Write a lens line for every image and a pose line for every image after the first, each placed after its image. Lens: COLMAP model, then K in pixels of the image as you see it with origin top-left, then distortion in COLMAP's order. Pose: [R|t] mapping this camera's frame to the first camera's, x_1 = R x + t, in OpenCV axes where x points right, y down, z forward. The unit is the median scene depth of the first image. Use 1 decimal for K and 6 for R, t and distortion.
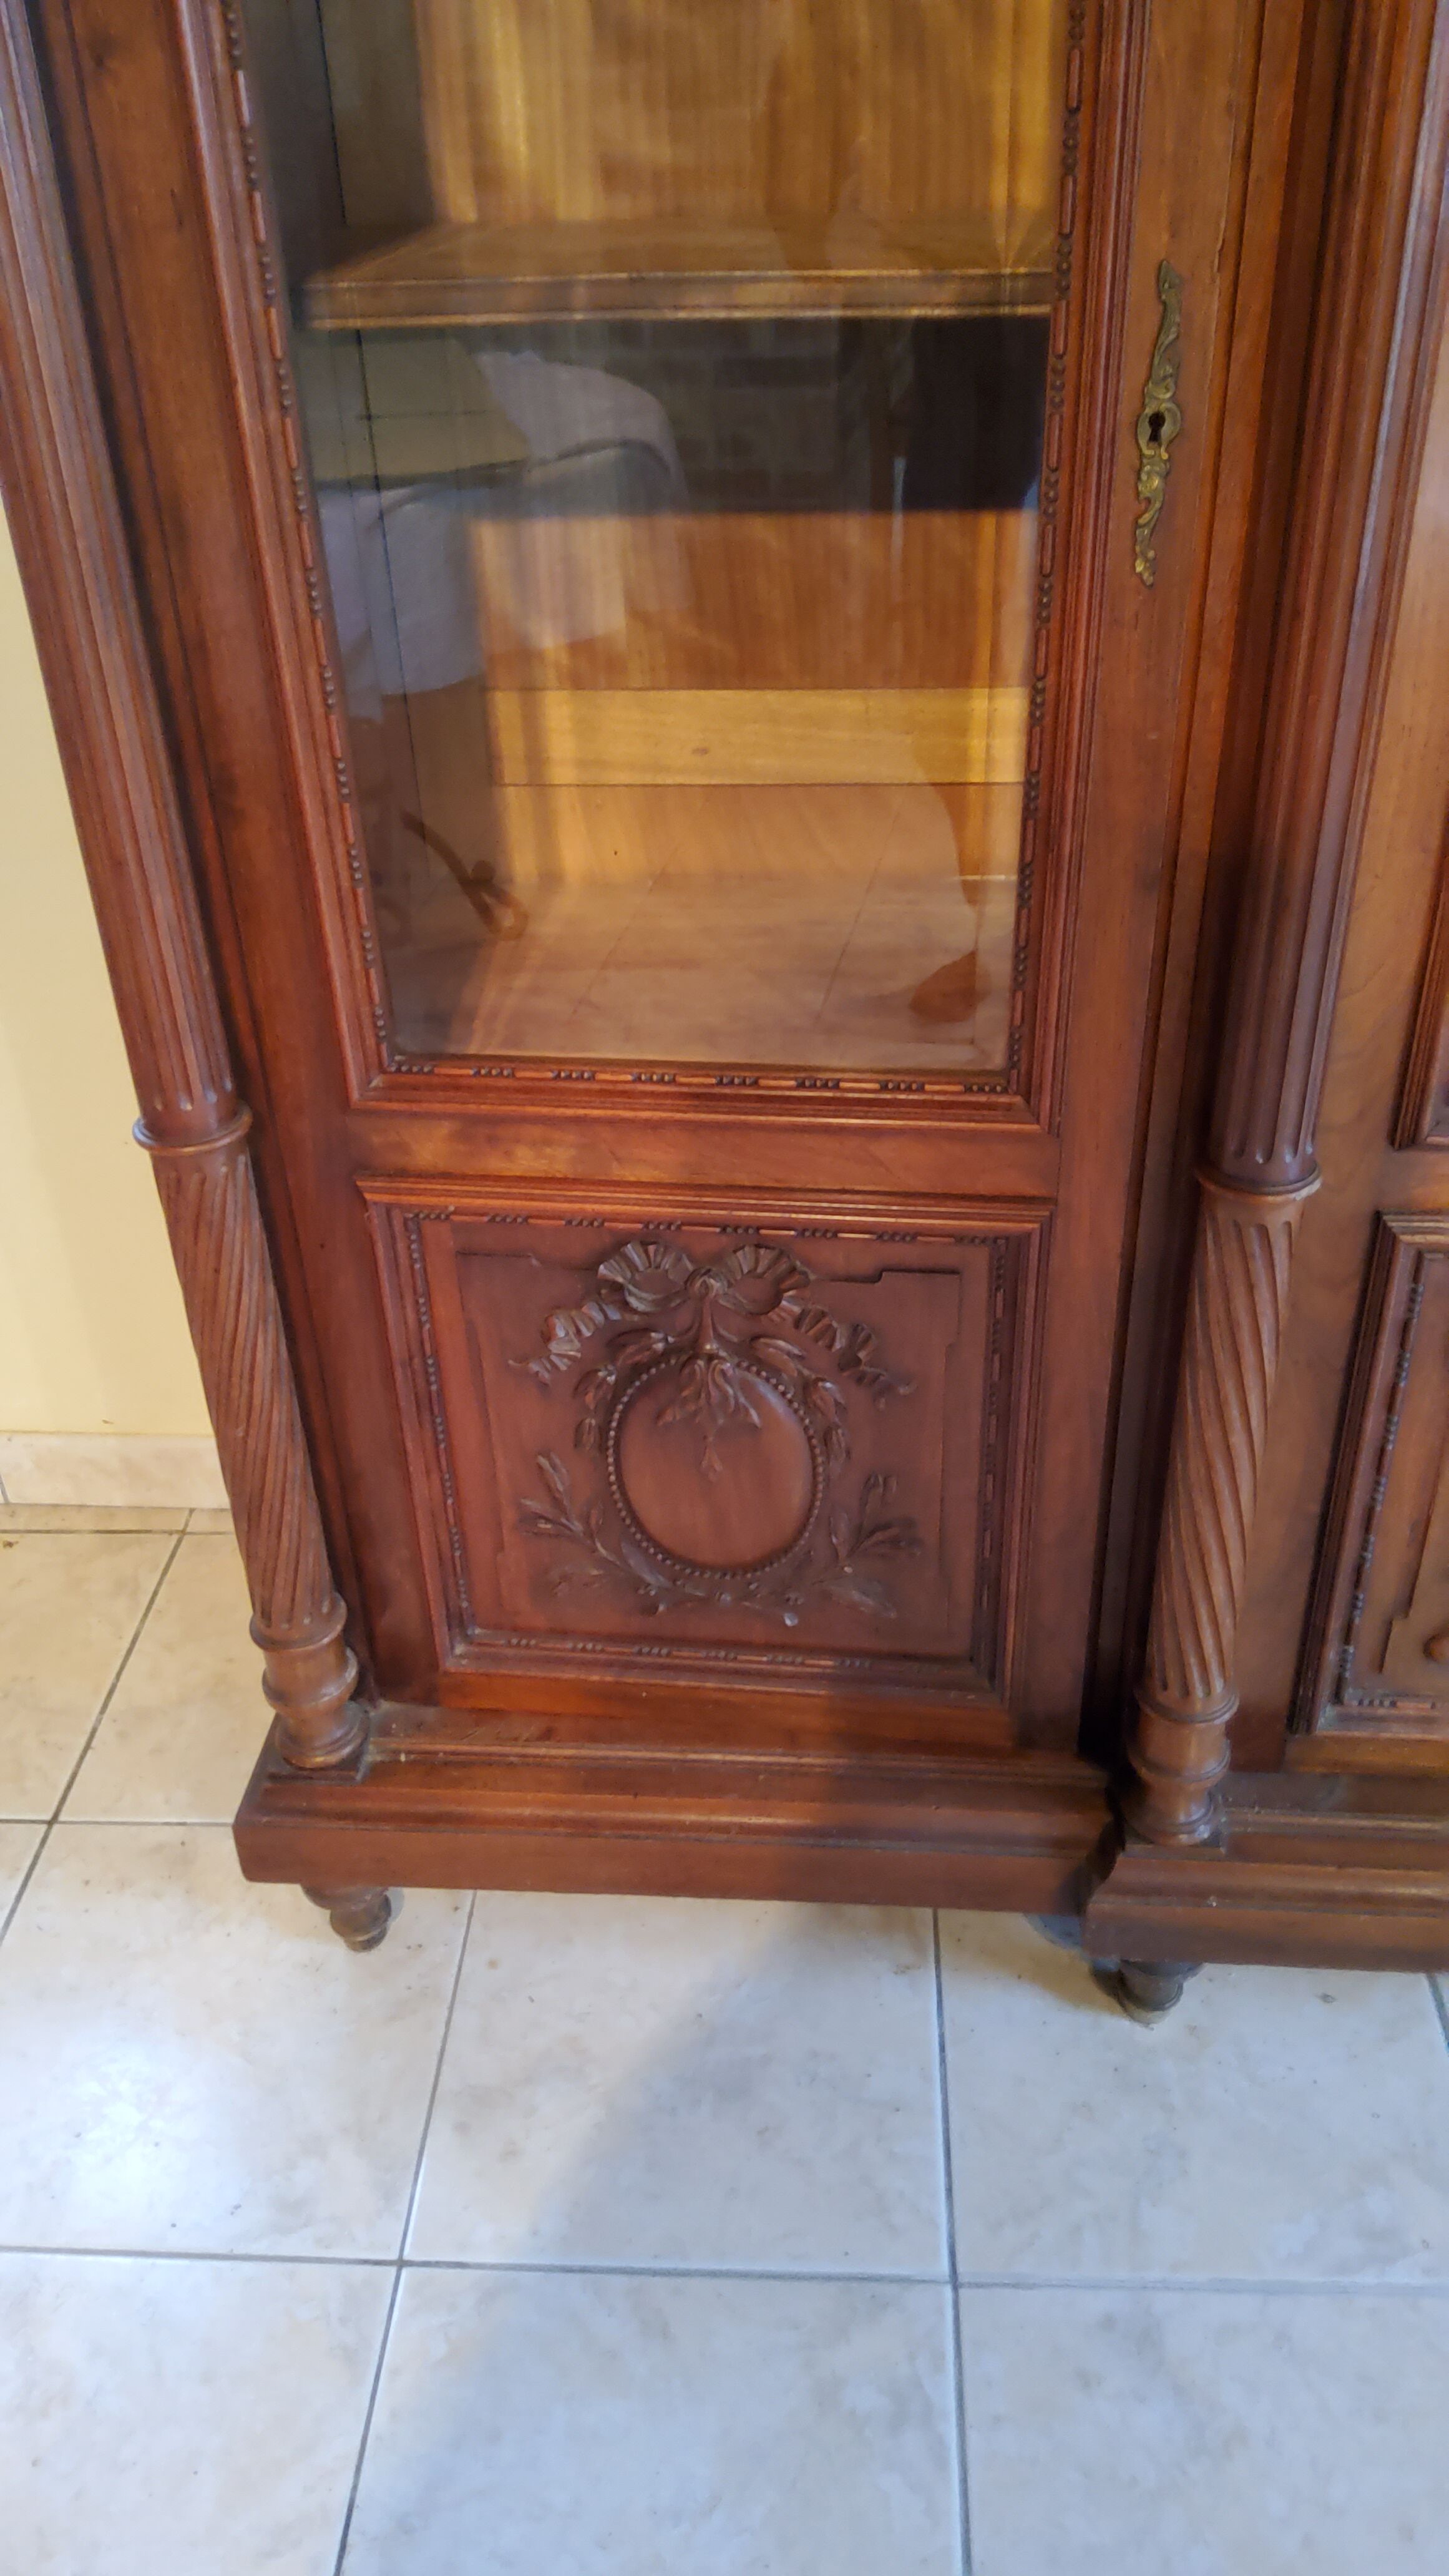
lens RADIAL K [[1934.3, 0, 749.1], [0, 1934.3, 1278.2], [0, 0, 1]] dist [0.077317, -0.116591]
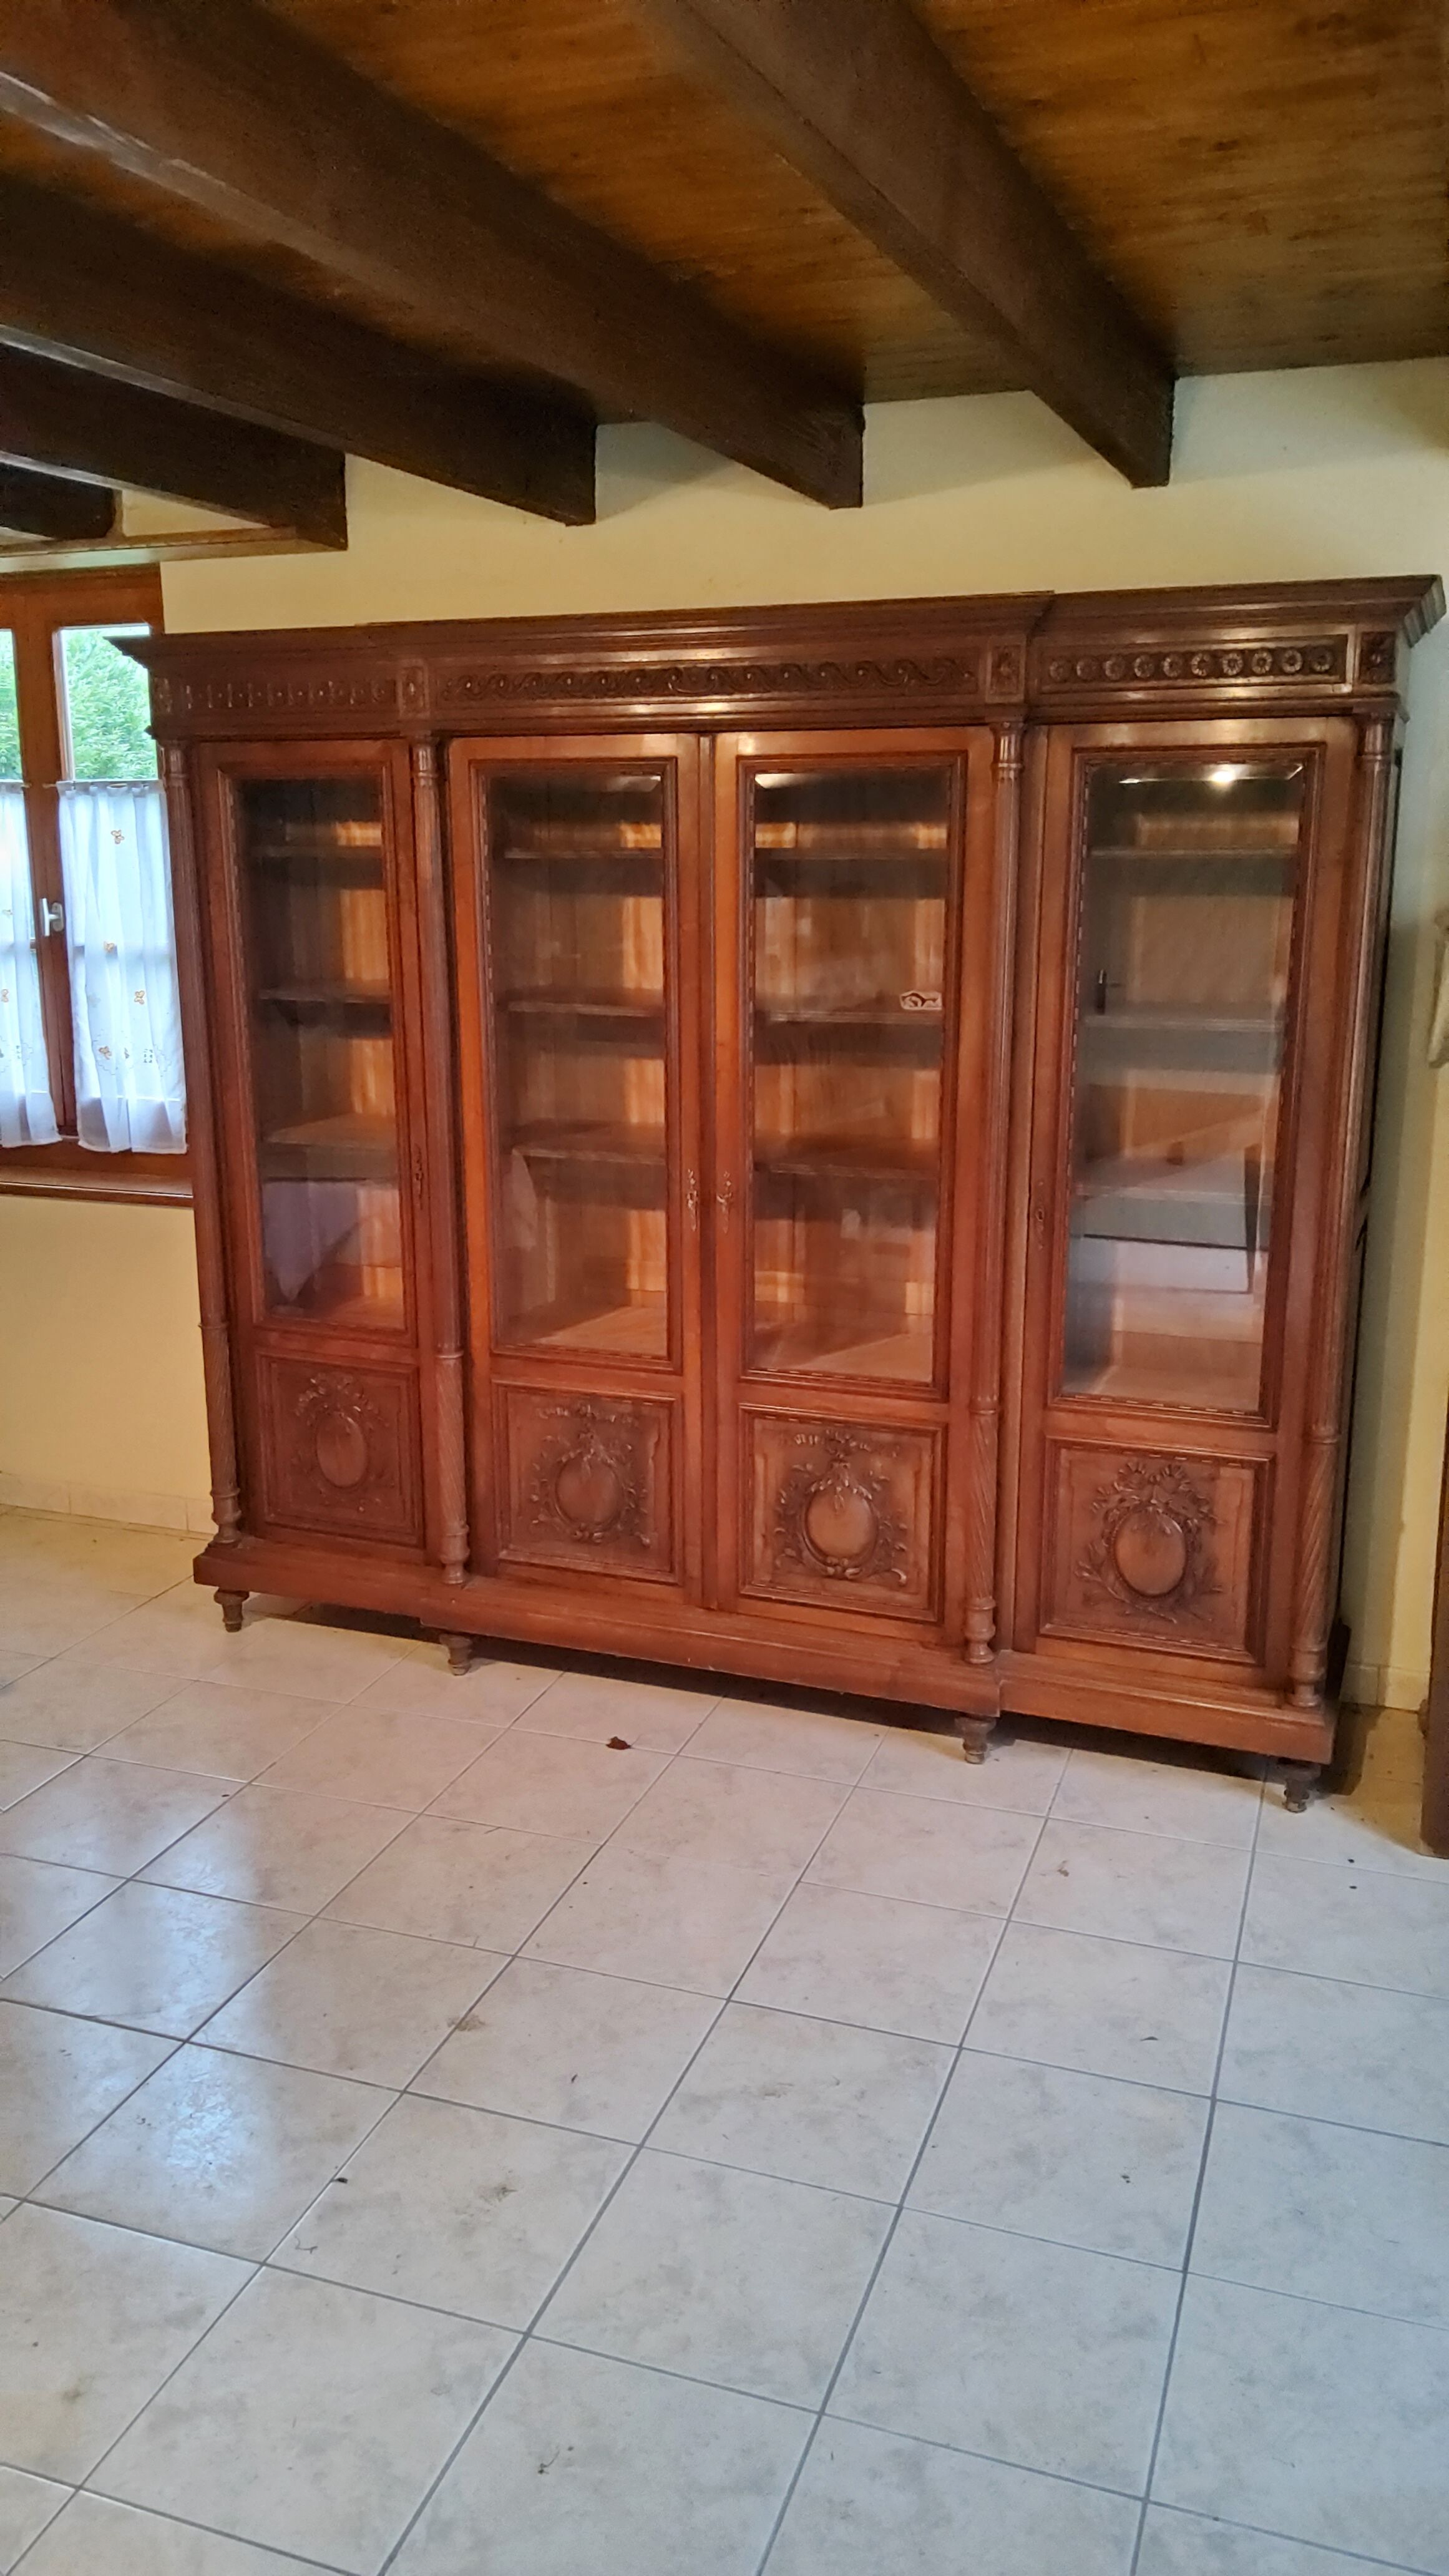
lens RADIAL K [[1934.3, 0, 730.7], [0, 1934.3, 1271.3], [0, 0, 1]] dist [0.077317, -0.116591]
pose [[0.957565, 0.086750, -0.274852, 1.495732], [-0.176053, 0.931095, -0.319479, 0.748978], [0.228199, 0.354311, 0.906857, -1.966248]]
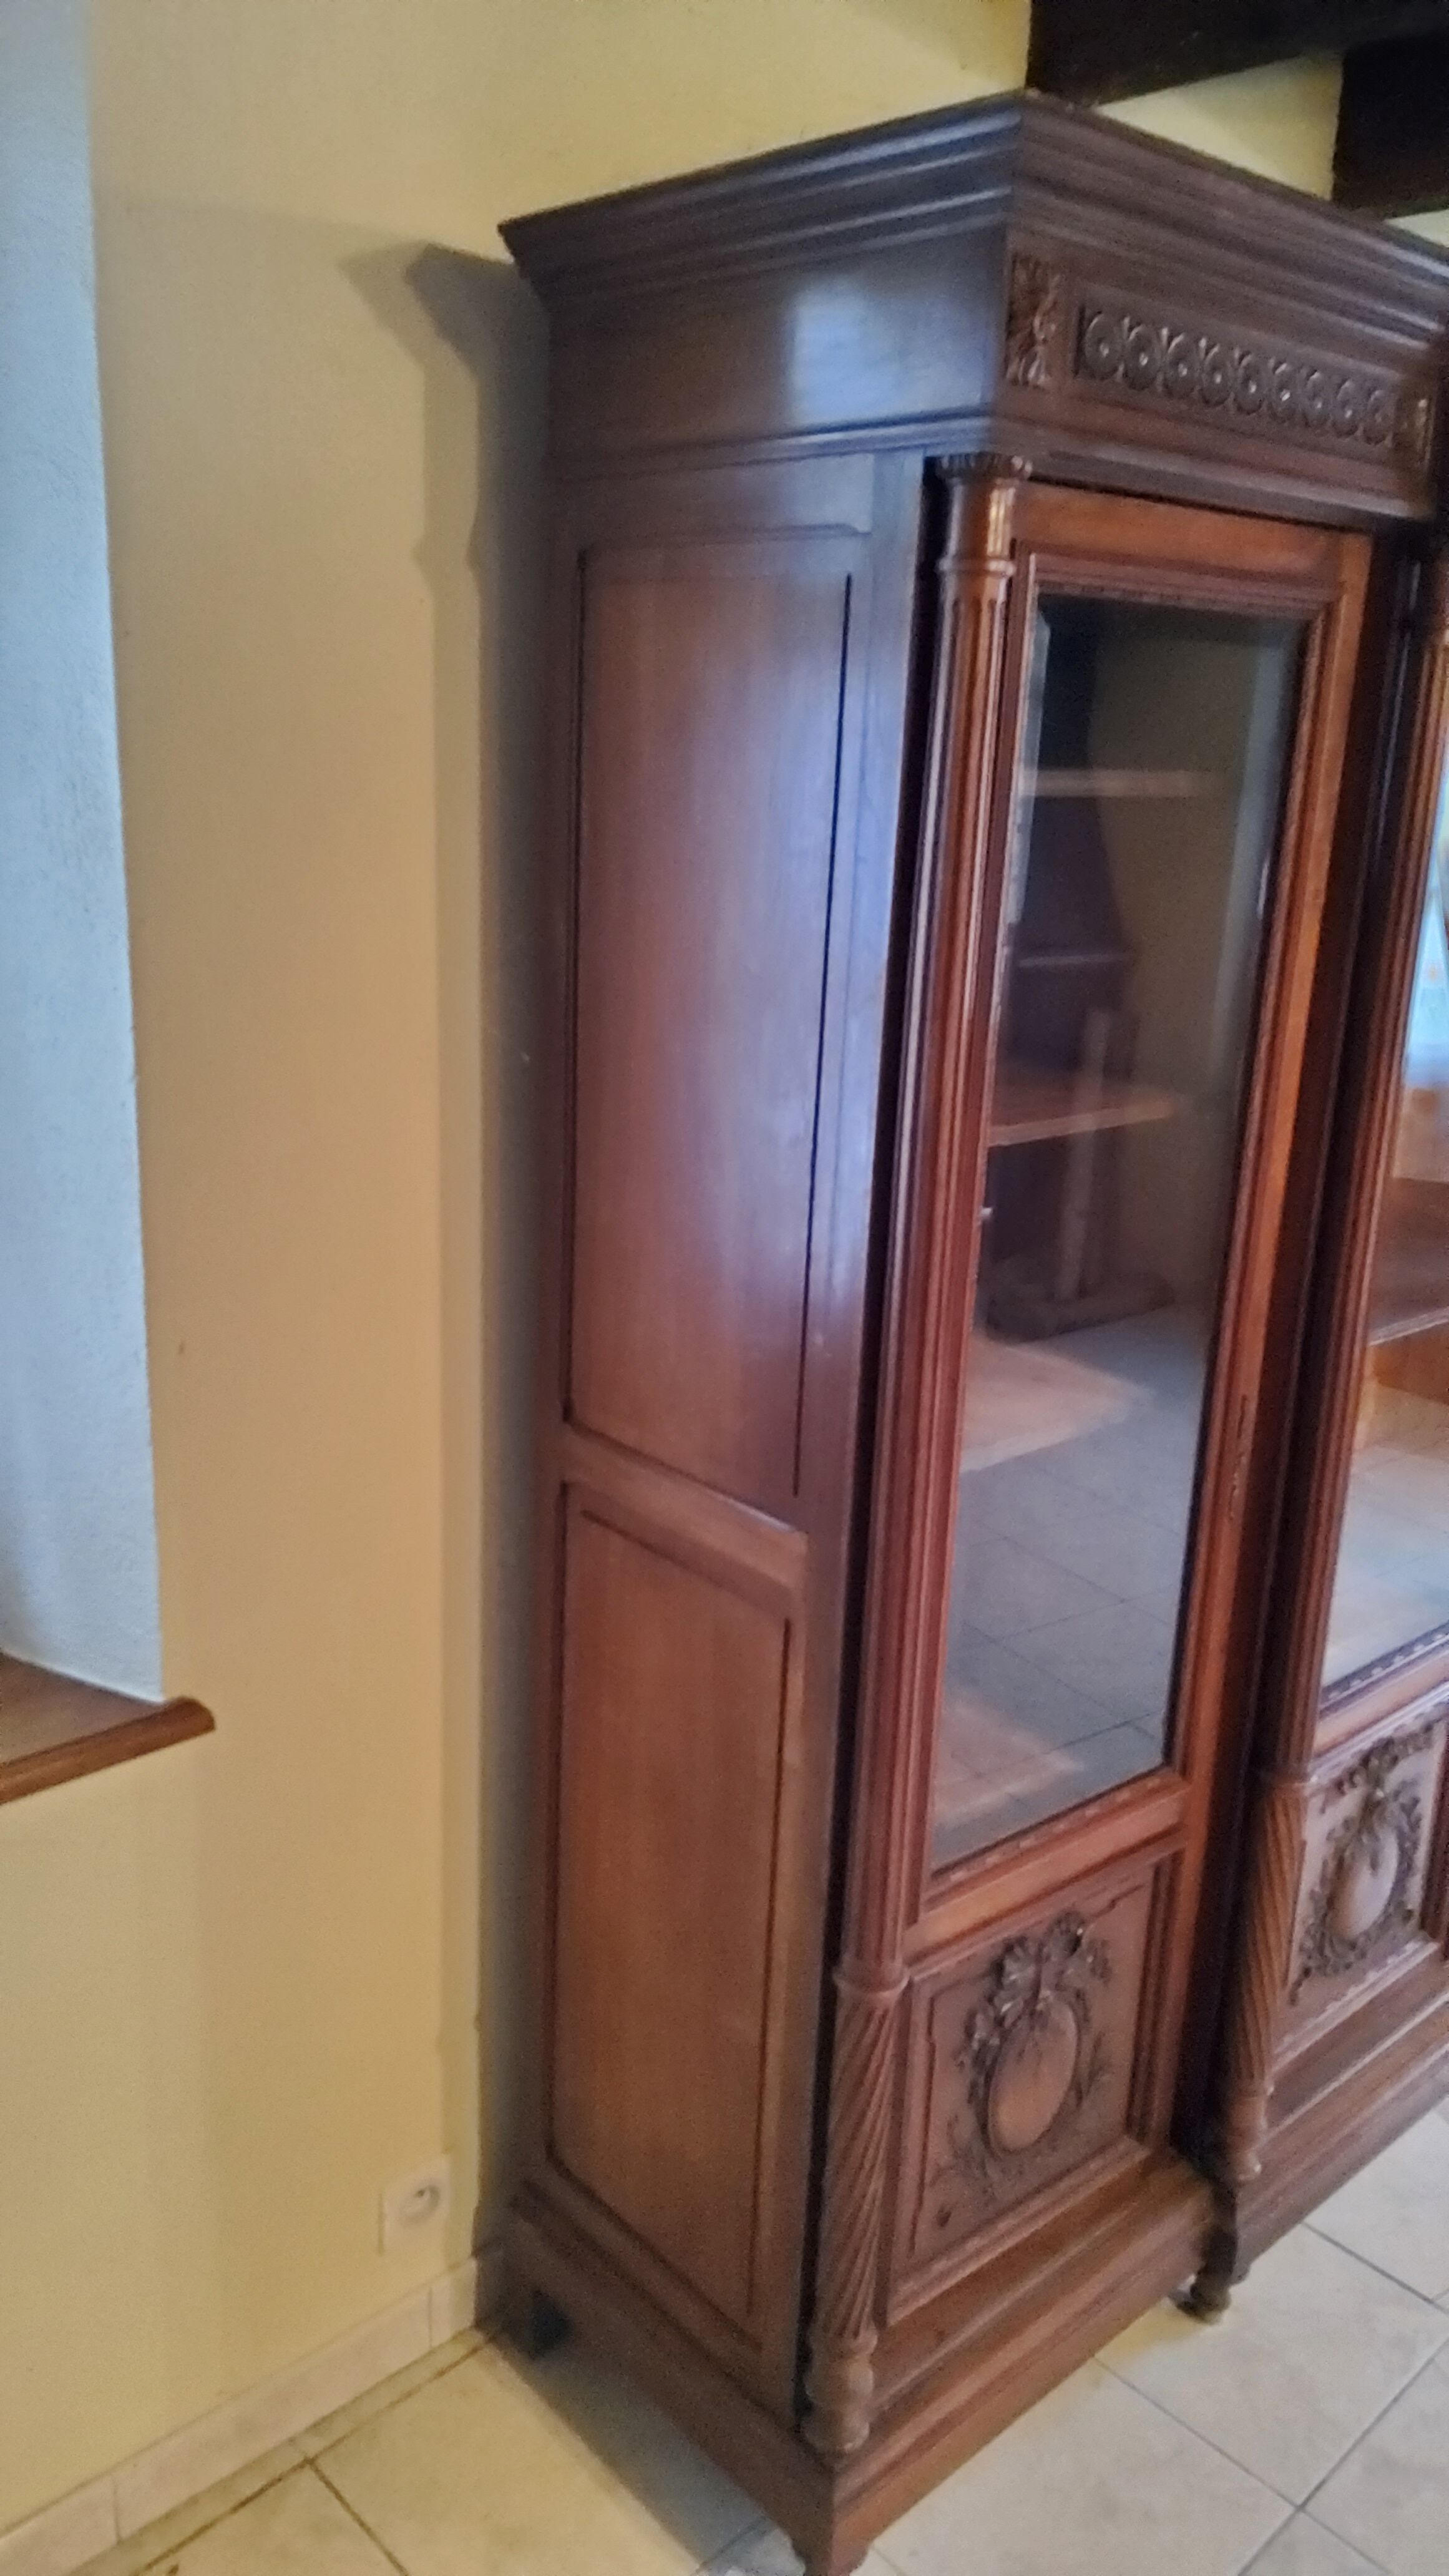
lens RADIAL K [[1934.3, 0, 718.9], [0, 1934.3, 1286.9], [0, 0, 1]] dist [0.077317, -0.116591]
pose [[0.687674, -0.150900, 0.710164, -1.191768], [0.345748, 0.928188, -0.137571, -0.354537], [-0.638406, 0.340142, 0.690464, -0.135147]]
